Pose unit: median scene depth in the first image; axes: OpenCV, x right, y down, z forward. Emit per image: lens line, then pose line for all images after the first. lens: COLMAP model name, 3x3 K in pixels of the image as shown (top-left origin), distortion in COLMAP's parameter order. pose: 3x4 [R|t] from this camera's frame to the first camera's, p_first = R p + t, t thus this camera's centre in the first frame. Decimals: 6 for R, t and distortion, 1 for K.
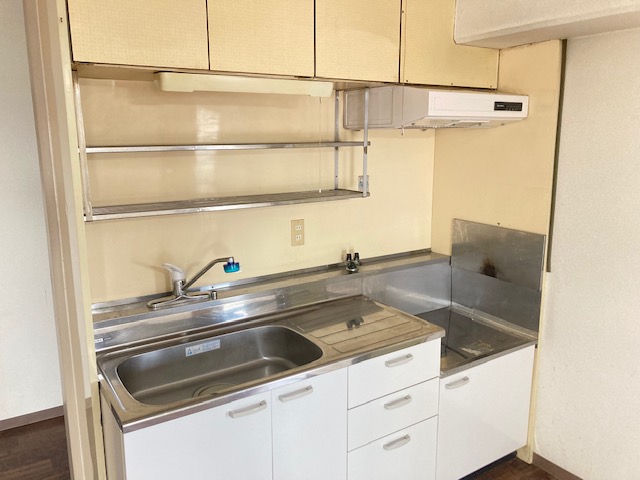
lens RADIAL K [[517.0, 0, 320.0], [0, 517.0, 240.0], [0, 0, 1]] dist [0.002436, 0.000363]
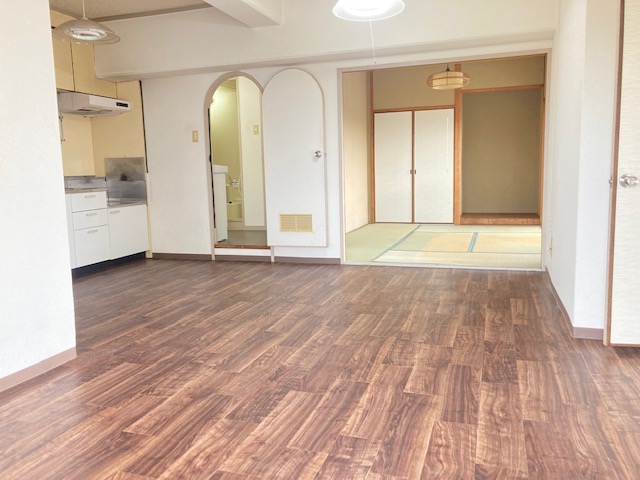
lens RADIAL K [[517.0, 0, 320.0], [0, 517.0, 240.0], [0, 0, 1]] dist [0.002436, 0.000363]
pose [[0.787433, -0.087099, 0.610215, -0.457576], [0.136930, 0.989948, -0.035396, 0.595619], [-0.600999, 0.111429, 0.791445, -1.453479]]
